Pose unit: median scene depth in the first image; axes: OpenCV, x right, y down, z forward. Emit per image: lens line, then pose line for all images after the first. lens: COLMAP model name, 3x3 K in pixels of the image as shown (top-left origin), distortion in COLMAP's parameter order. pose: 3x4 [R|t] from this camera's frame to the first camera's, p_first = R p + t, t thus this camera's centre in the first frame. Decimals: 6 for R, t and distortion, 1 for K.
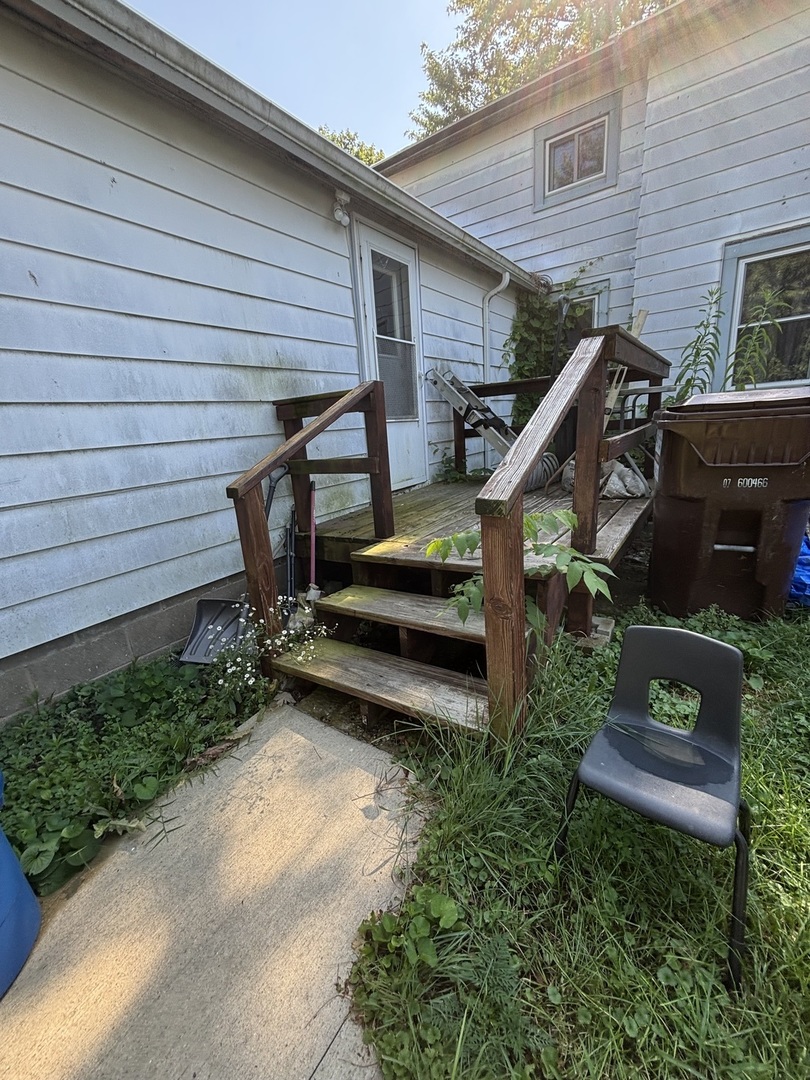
lens RADIAL K [[434.7, 0, 404.6], [0, 434.7, 538.3], [0, 0, 1]] dist [0.002669, -0.000181]
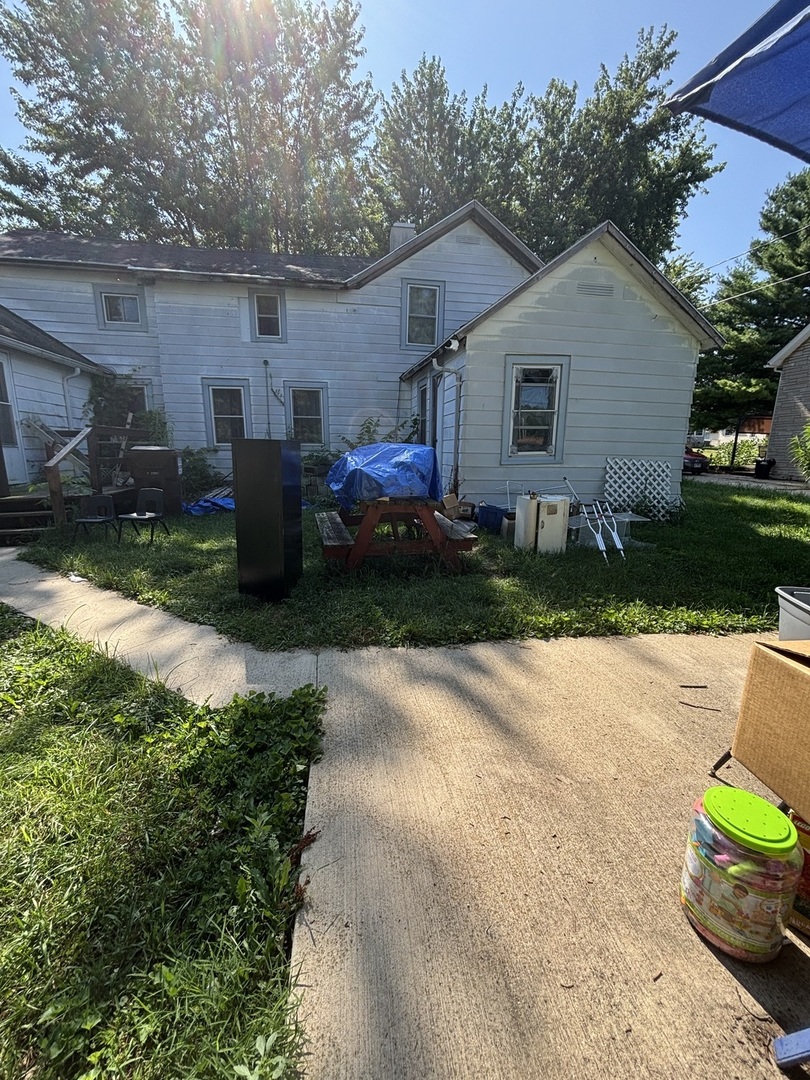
lens RADIAL K [[434.7, 0, 404.1], [0, 434.7, 540.5], [0, 0, 1]] dist [0.002669, -0.000181]
pose [[0.725951, -0.066251, 0.684547, -0.061348], [0.122676, 0.991861, -0.034103, 0.330474], [-0.676716, 0.108735, 0.728170, -1.213450]]
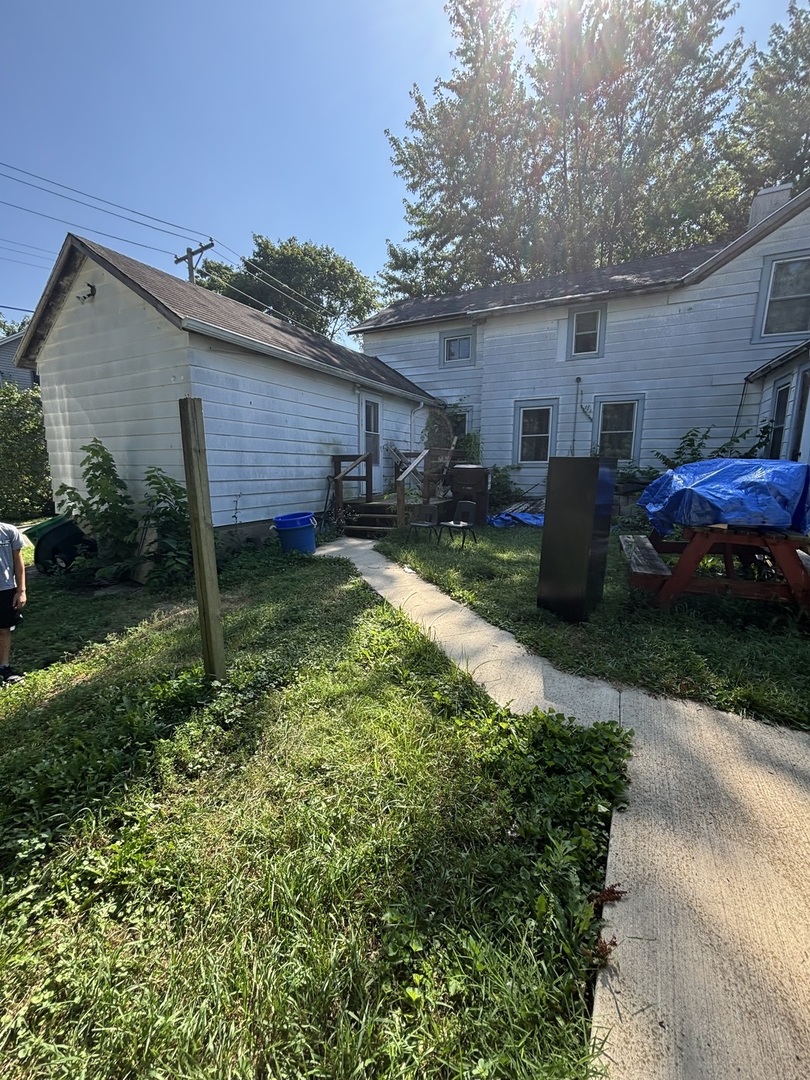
lens RADIAL K [[434.7, 0, 402.4], [0, 434.7, 538.9], [0, 0, 1]] dist [0.002669, -0.000181]
pose [[0.990362, 0.054752, 0.127222, -0.113096], [-0.041935, 0.993969, -0.101323, 0.327890], [-0.132003, 0.095011, 0.986685, -1.192931]]
